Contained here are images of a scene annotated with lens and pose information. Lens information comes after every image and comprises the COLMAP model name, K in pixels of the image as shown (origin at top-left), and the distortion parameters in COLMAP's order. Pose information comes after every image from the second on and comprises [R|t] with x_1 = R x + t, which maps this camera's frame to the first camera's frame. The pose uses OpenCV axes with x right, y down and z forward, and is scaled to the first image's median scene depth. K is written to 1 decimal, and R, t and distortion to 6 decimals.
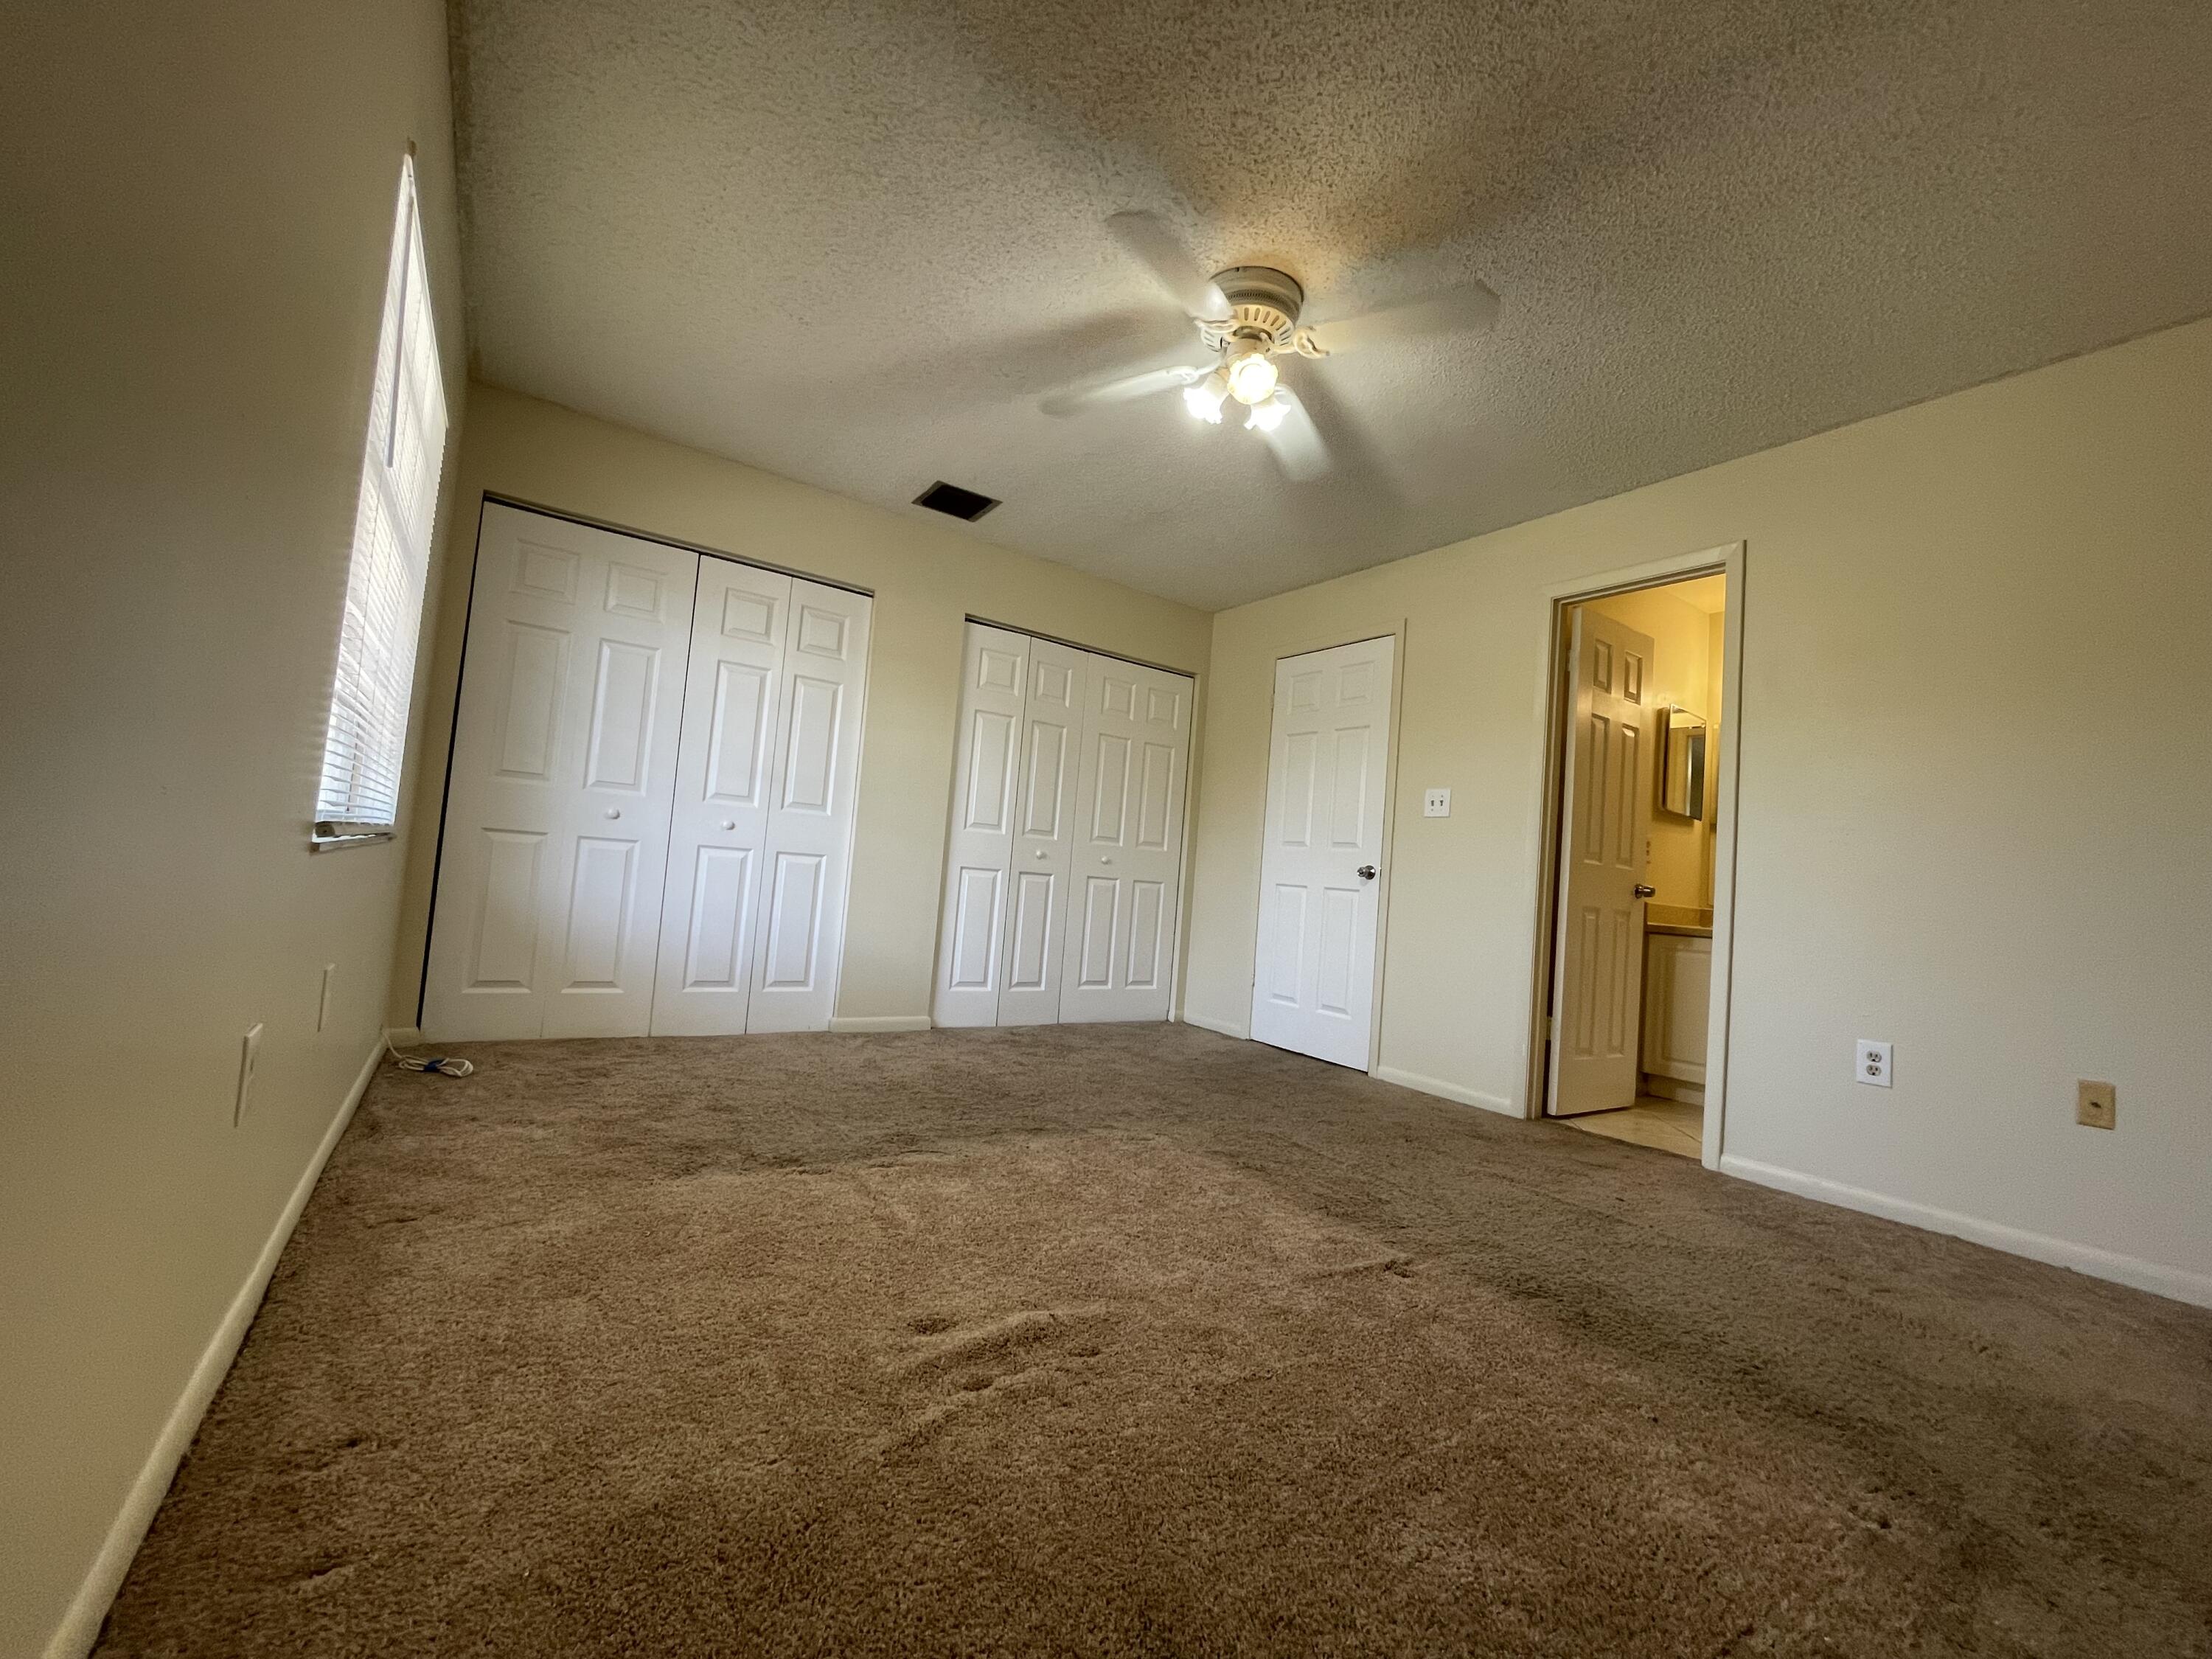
lens RADIAL K [[892.2, 0, 1117.5], [0, 892.2, 822.0], [0, 0, 1]] dist [-0.003636, 0.000171]
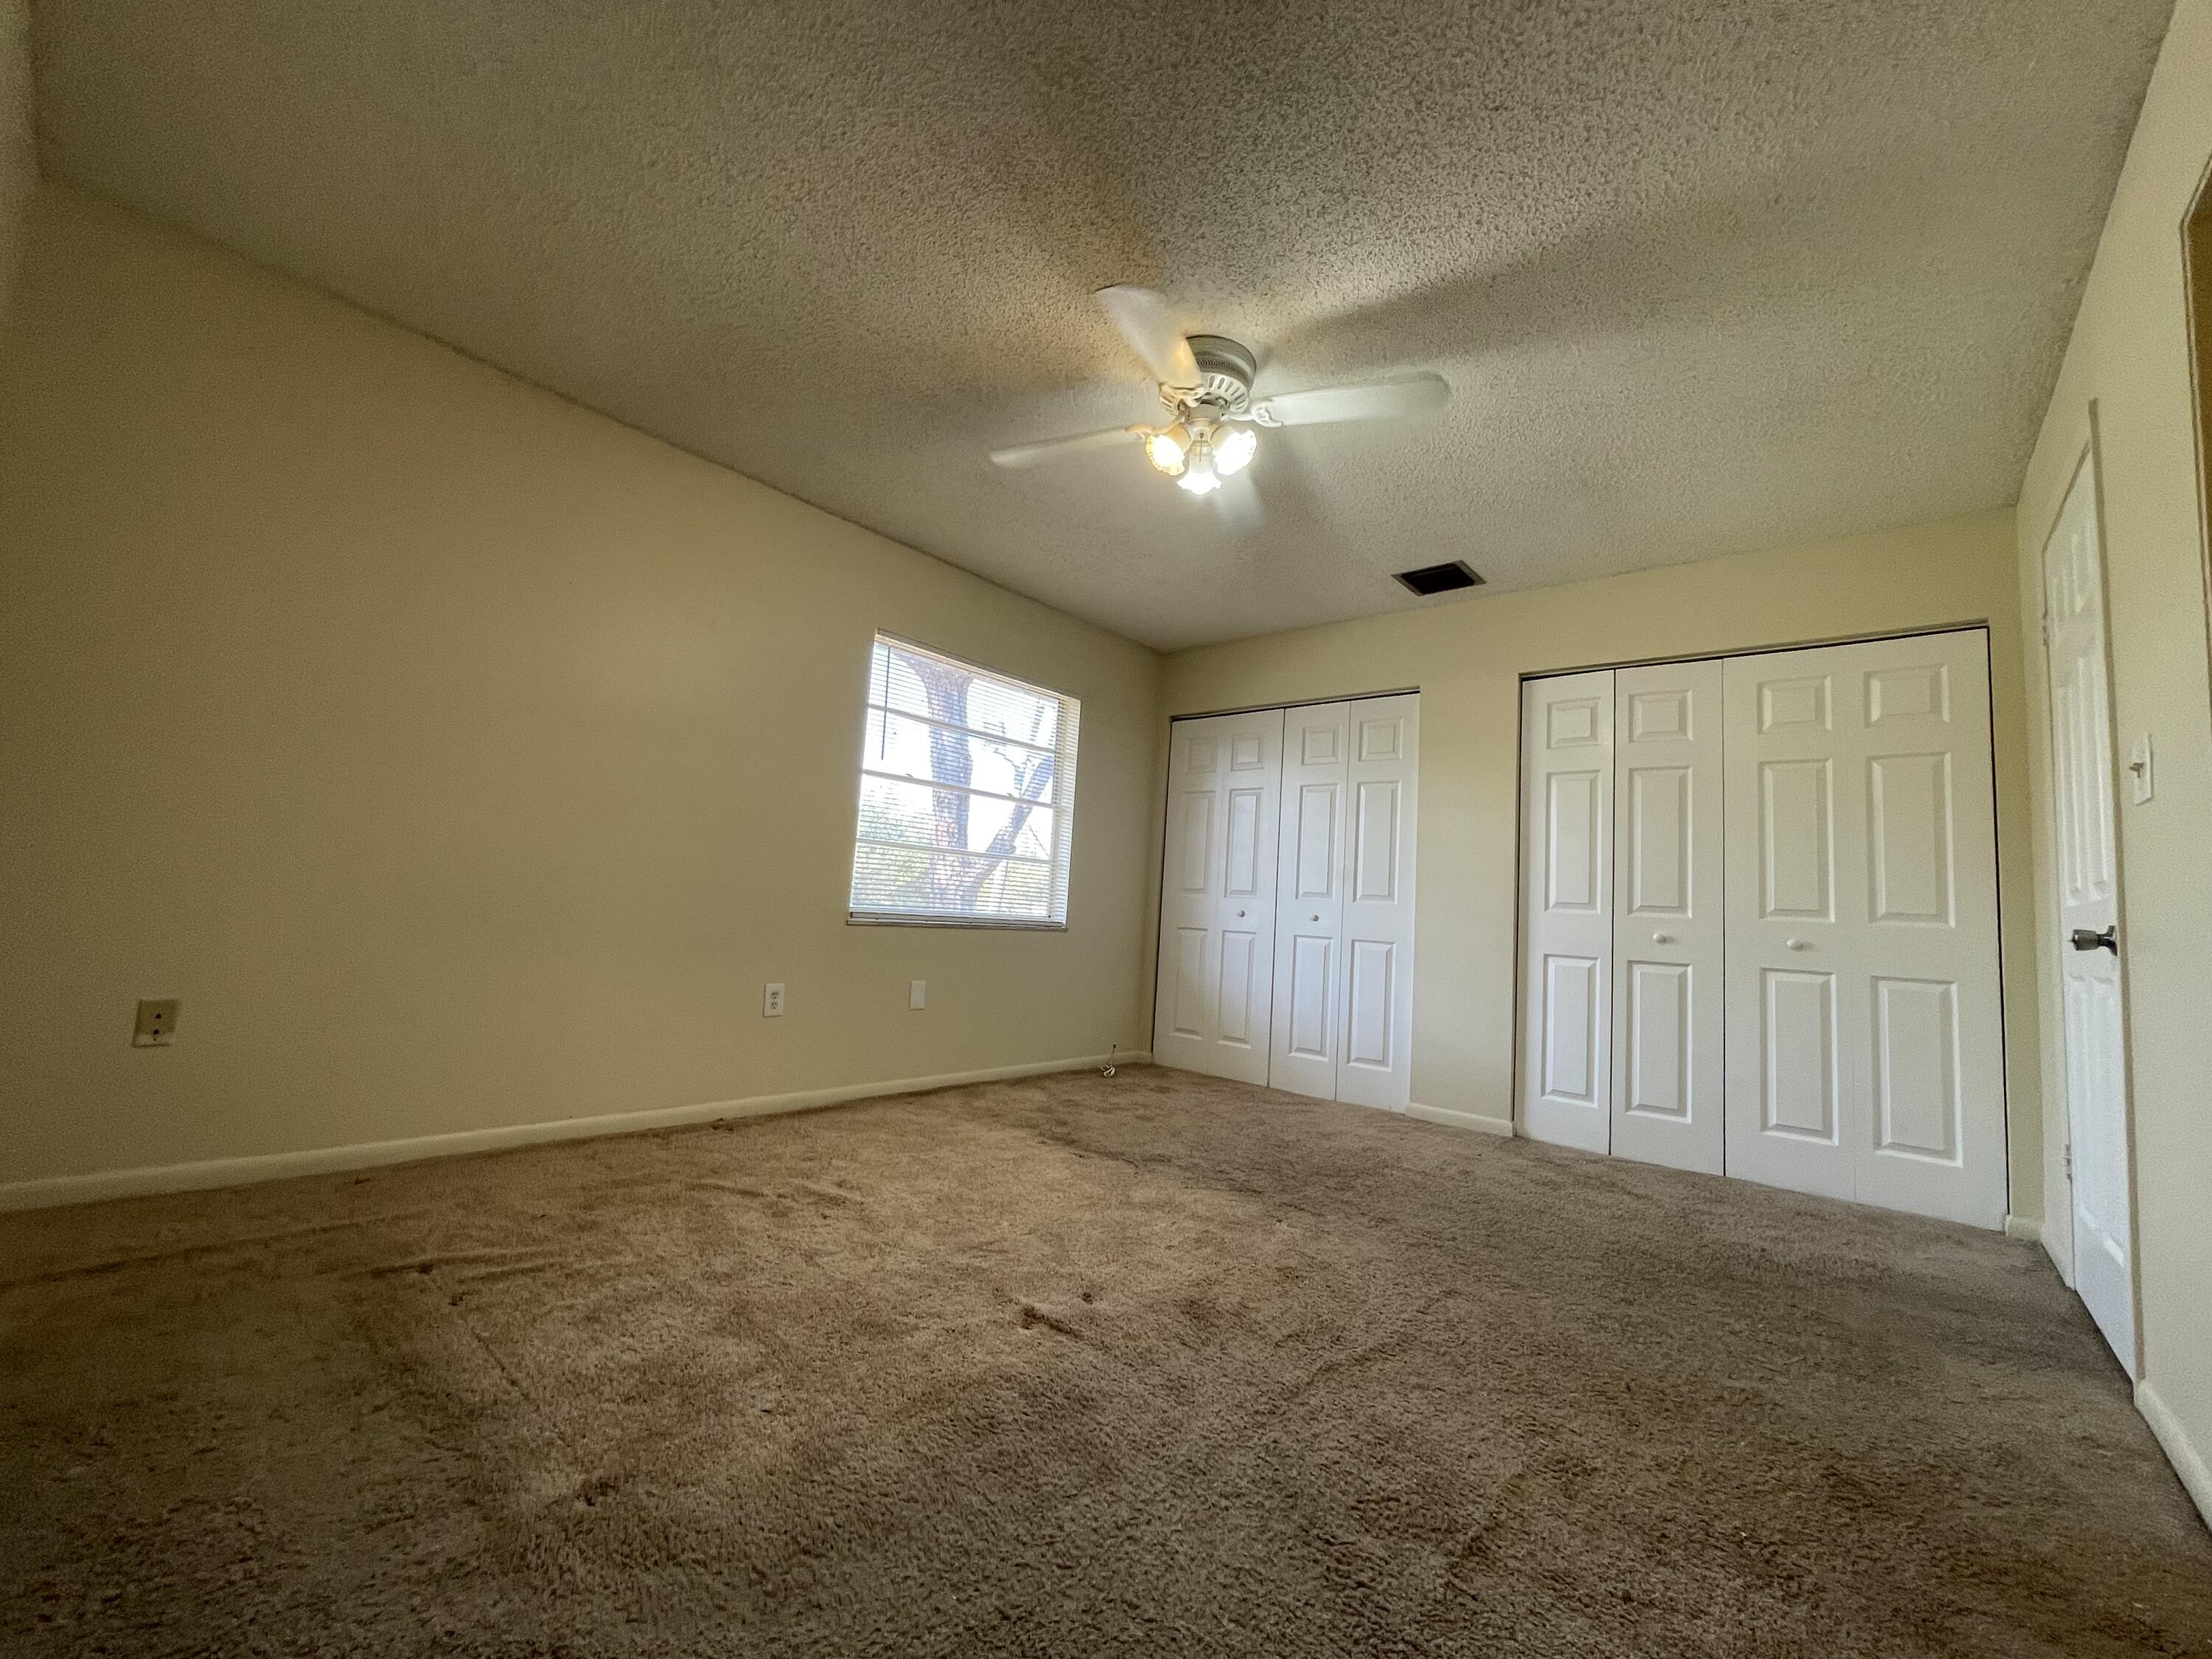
lens RADIAL K [[892.2, 0, 1117.1], [0, 892.2, 834.7], [0, 0, 1]] dist [-0.003636, 0.000171]
pose [[0.258395, -0.156780, -0.953233, 0.599626], [0.011164, 0.987162, -0.159334, 0.073661], [0.965975, 0.030530, 0.256827, 0.391460]]
